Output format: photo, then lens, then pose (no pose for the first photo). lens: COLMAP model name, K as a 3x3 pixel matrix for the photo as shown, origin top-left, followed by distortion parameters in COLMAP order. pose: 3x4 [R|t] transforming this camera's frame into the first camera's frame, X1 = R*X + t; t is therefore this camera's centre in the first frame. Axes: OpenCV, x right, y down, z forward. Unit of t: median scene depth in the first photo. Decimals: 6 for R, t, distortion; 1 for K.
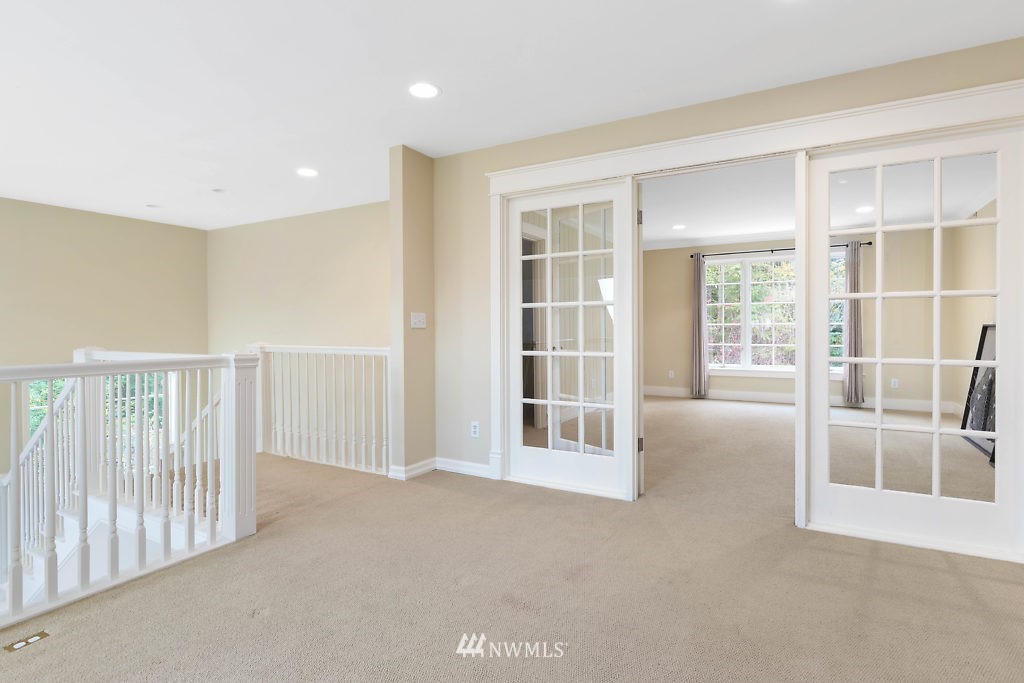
lens RADIAL K [[525.2, 0, 513.5], [0, 525.2, 335.4], [0, 0, 1]] dist [-0.000198, 0.000052]
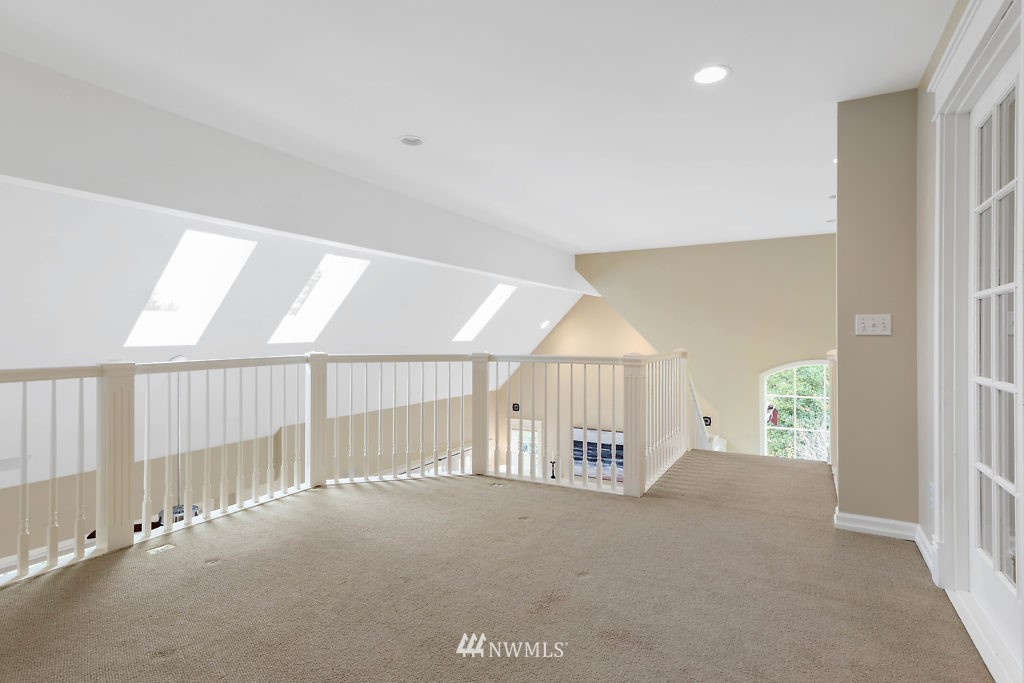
lens RADIAL K [[525.2, 0, 513.5], [0, 525.2, 335.4], [0, 0, 1]] dist [-0.000198, 0.000052]
pose [[0.010905, 0.003281, -0.999935, 0.668957], [-0.009153, 0.999953, 0.003181, -0.013862], [0.999899, 0.009117, 0.010935, 0.587520]]
